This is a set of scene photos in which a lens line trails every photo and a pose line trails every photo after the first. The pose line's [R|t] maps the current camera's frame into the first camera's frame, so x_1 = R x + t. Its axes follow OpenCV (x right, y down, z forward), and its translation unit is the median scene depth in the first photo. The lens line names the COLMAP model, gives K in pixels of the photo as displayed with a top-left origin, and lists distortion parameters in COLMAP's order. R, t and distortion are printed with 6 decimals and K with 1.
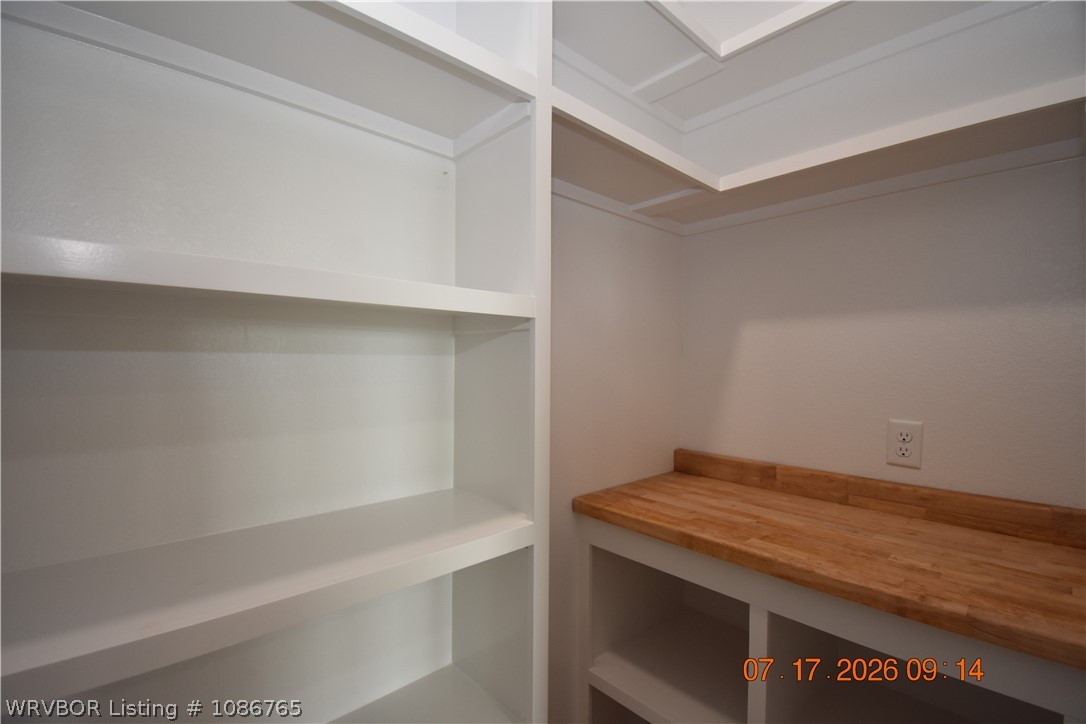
lens RADIAL K [[481.0, 0, 546.4], [0, 481.0, 363.5], [0, 0, 1]] dist [0.020128, -0.027208]
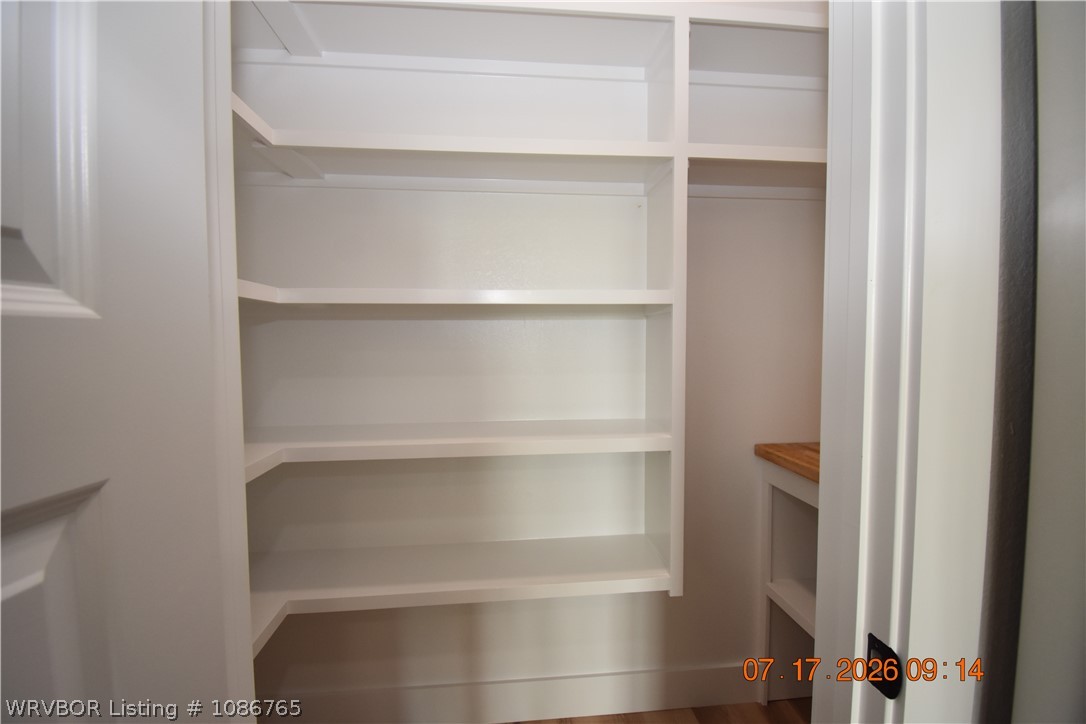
lens RADIAL K [[481.0, 0, 546.4], [0, 481.0, 363.5], [0, 0, 1]] dist [0.020128, -0.027208]
pose [[0.802403, 0.019007, -0.596480, 0.426395], [0.009494, 0.998960, 0.044603, 0.016709], [0.596707, -0.041453, 0.801388, -0.350478]]
